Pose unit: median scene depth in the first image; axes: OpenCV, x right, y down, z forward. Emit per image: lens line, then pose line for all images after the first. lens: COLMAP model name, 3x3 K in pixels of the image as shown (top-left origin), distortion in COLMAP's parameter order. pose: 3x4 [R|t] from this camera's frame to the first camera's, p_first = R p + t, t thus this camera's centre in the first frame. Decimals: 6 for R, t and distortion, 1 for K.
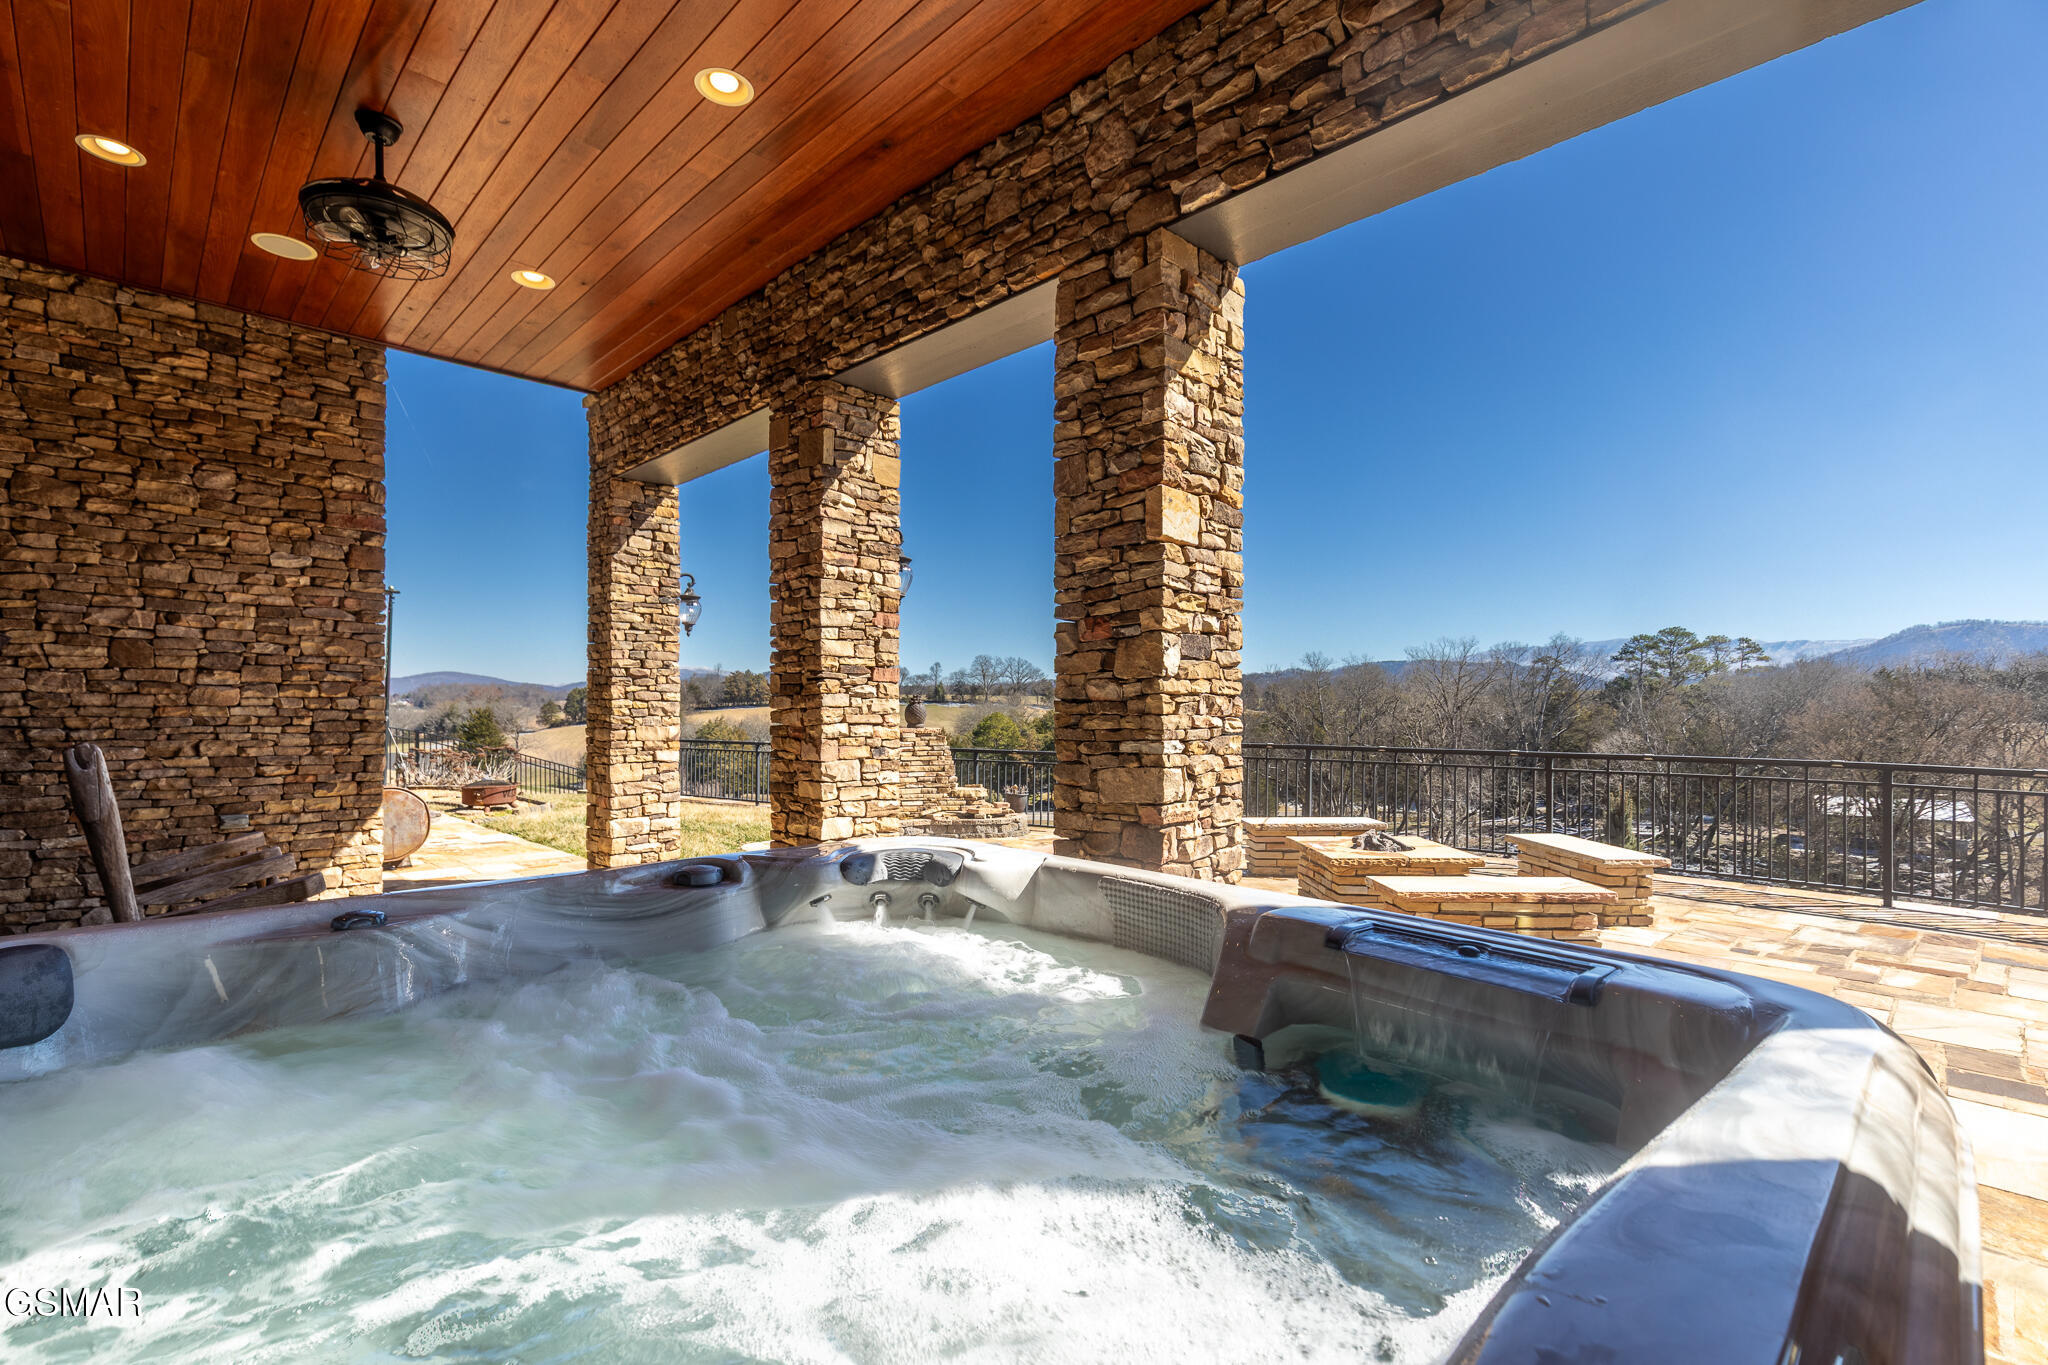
lens RADIAL K [[922.0, 0, 1024.6], [0, 922.0, 693.4], [0, 0, 1]] dist [-0.003709, -0.000829]
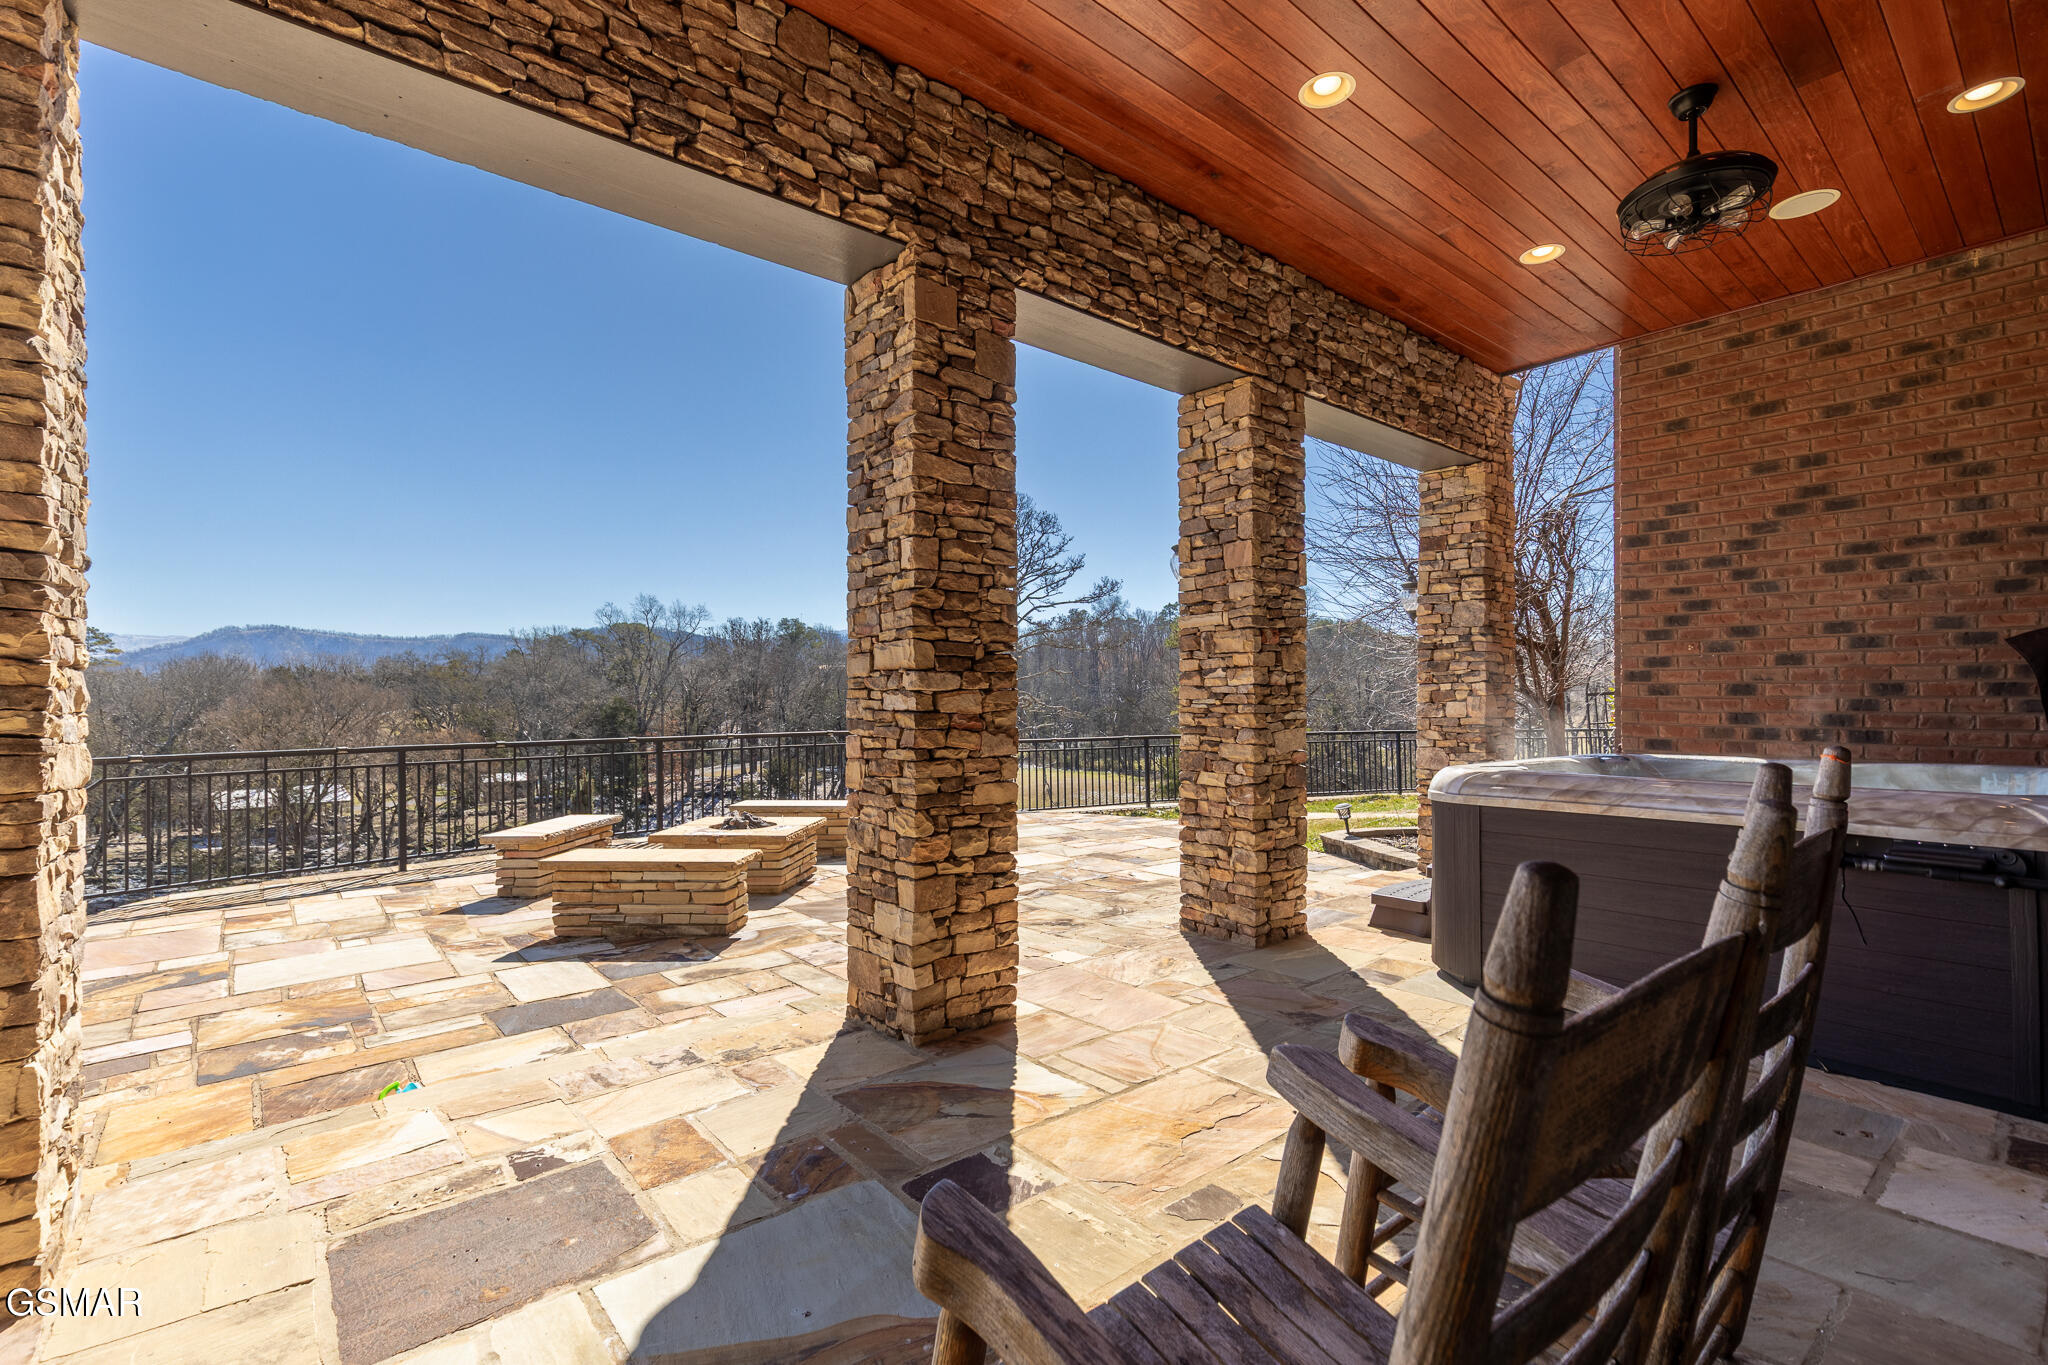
lens RADIAL K [[922.0, 0, 1016.3], [0, 922.0, 696.2], [0, 0, 1]] dist [-0.003709, -0.000829]
pose [[0.083150, 0.003738, 0.996530, -0.064670], [-0.010348, 0.999942, -0.002888, 0.001531], [-0.996483, -0.010072, 0.083184, 0.058441]]
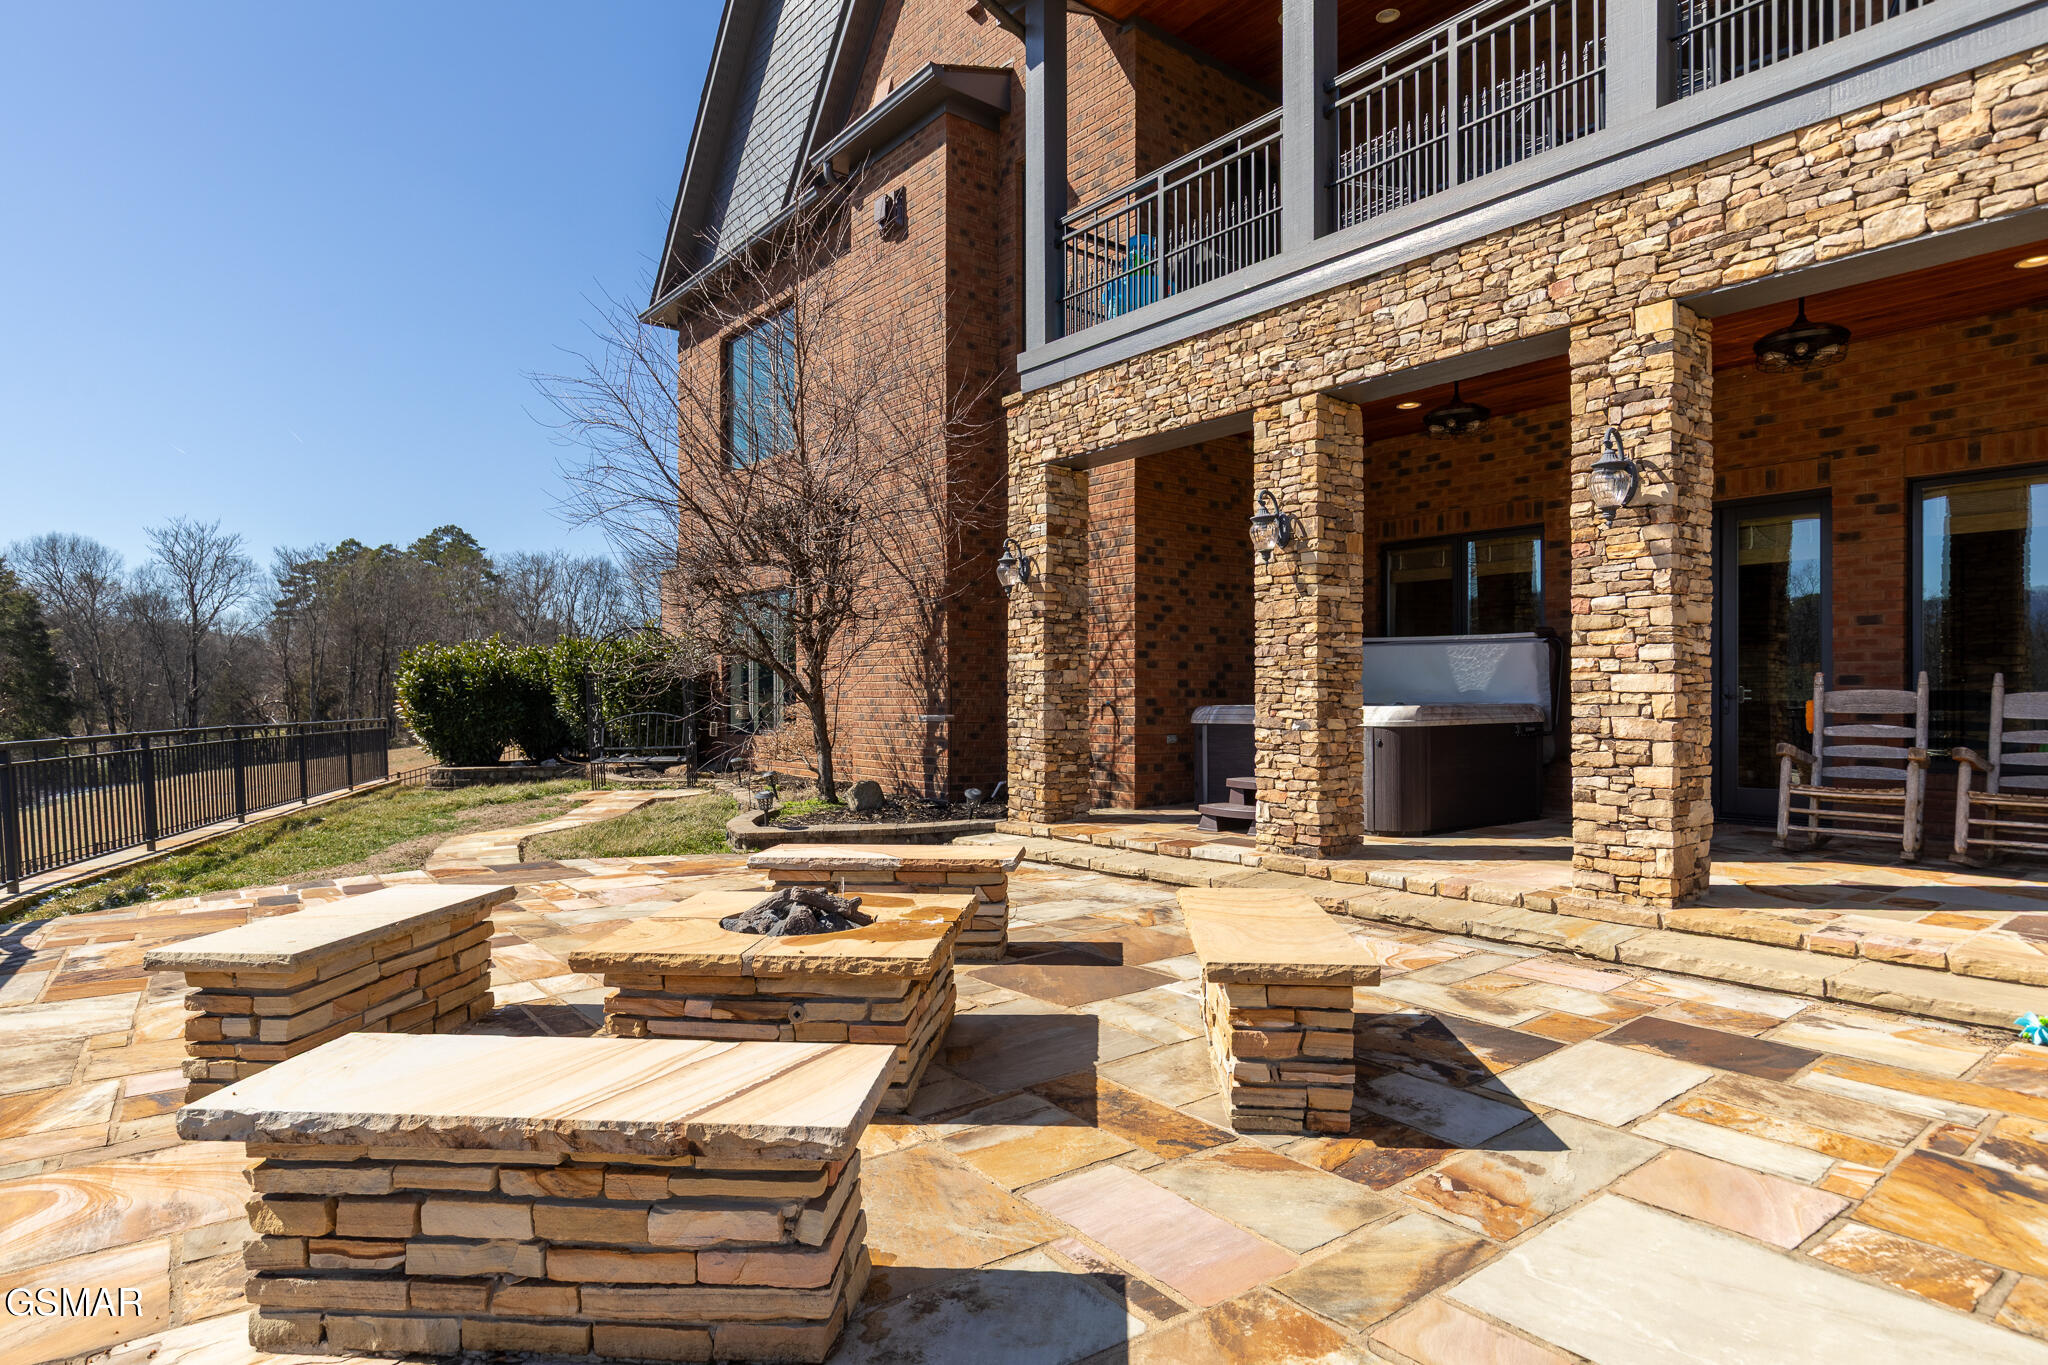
lens RADIAL K [[1127.9, 0, 1025.9], [0, 1127.9, 683.0], [0, 0, 1]] dist [-0.002841, 0.000570]
pose [[-0.994712, 0.002229, 0.102683, 0.021294], [-0.000664, 0.999604, -0.028139, 0.006475], [-0.102705, -0.028058, -0.994316, 0.151783]]
